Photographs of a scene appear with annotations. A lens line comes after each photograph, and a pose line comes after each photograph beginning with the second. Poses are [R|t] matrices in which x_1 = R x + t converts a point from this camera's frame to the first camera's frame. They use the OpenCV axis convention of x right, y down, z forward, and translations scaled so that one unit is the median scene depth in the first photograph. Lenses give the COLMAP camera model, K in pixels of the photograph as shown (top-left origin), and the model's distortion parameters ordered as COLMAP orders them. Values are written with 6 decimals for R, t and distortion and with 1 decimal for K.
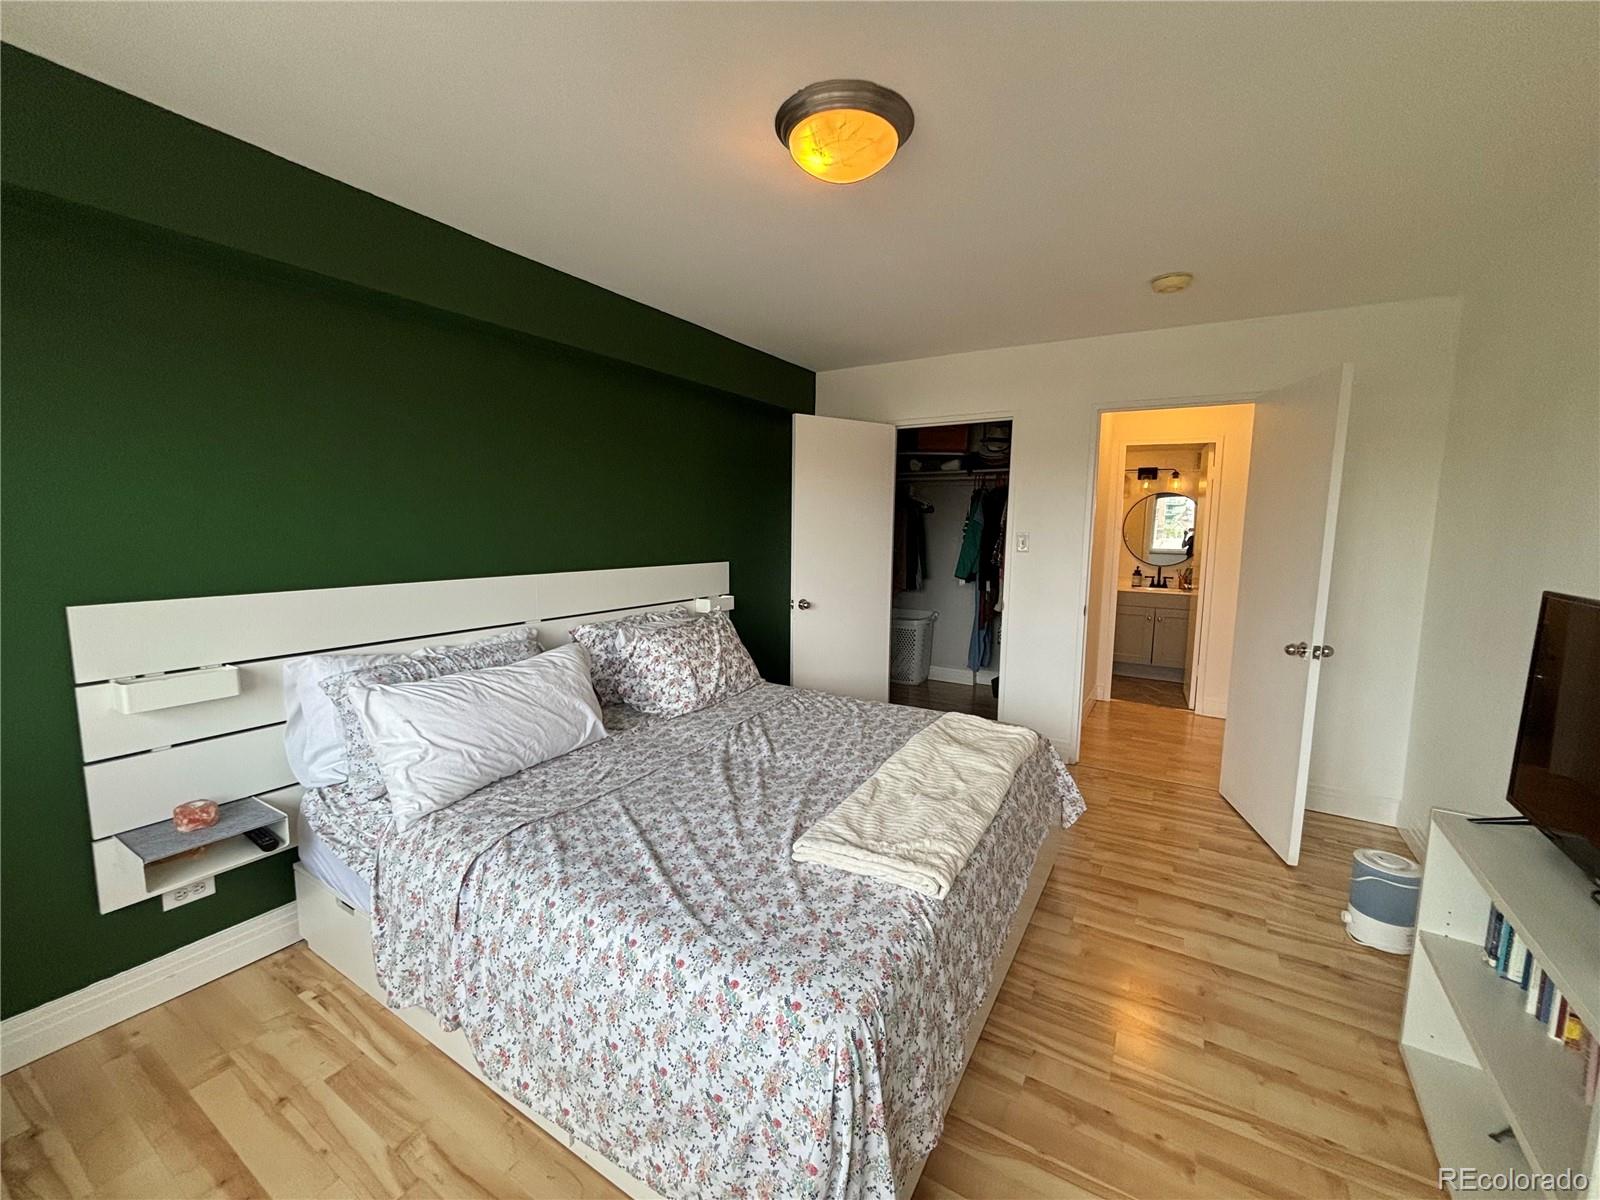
lens RADIAL K [[643.0, 0, 787.2], [0, 643.0, 586.3], [0, 0, 1]] dist [0.000265, -0.000901]
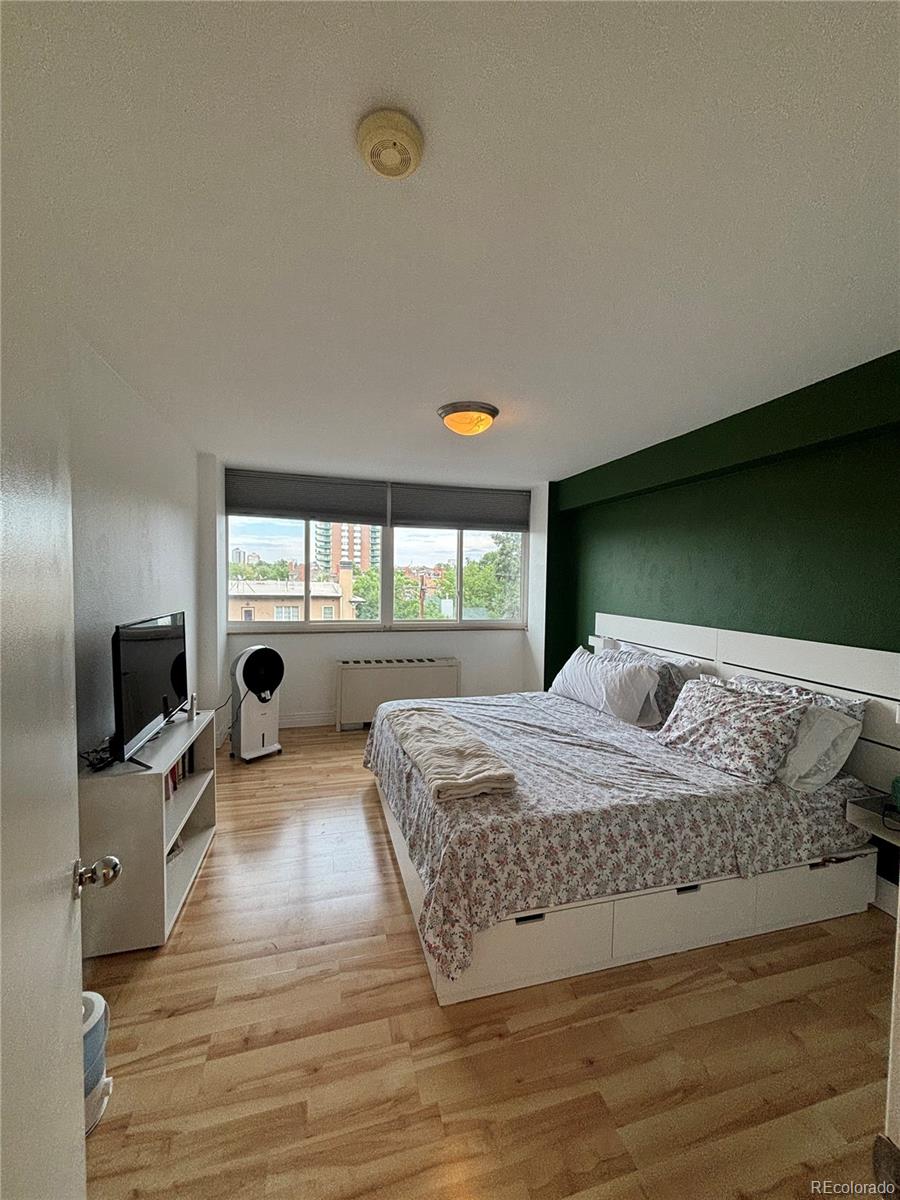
lens RADIAL K [[482.2, 0, 454.8], [0, 482.2, 601.2], [0, 0, 1]] dist [0.000265, -0.000901]
pose [[-0.670162, 0.016167, -0.742039, 1.011594], [-0.094354, 0.989796, 0.106779, -0.172584], [0.736193, 0.141574, -0.661798, 1.612980]]
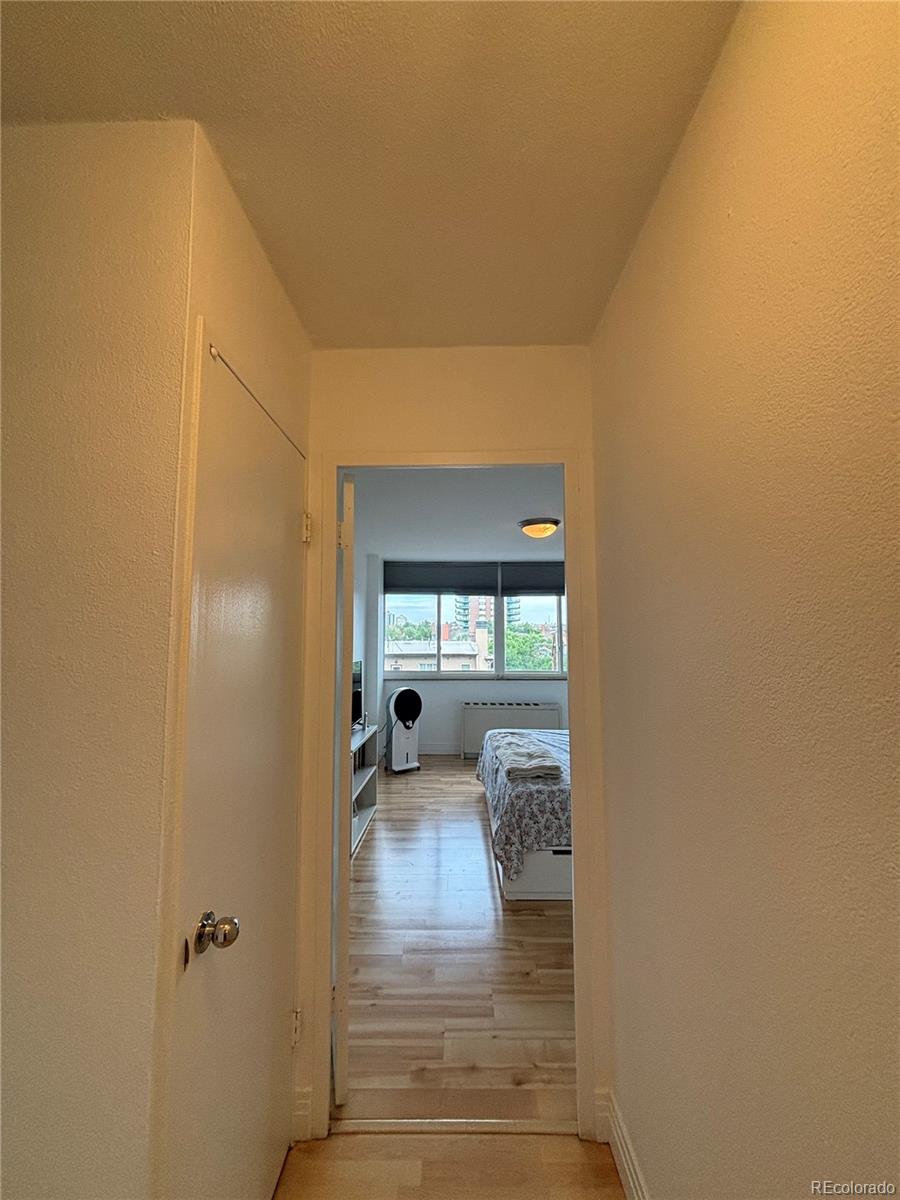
lens RADIAL K [[482.2, 0, 449.0], [0, 482.2, 597.3], [0, 0, 1]] dist [0.000265, -0.000901]
pose [[-0.857726, -0.047398, -0.511918, 1.267400], [-0.055905, 0.998435, 0.001226, -0.227990], [0.511059, 0.029671, -0.859034, 2.144751]]
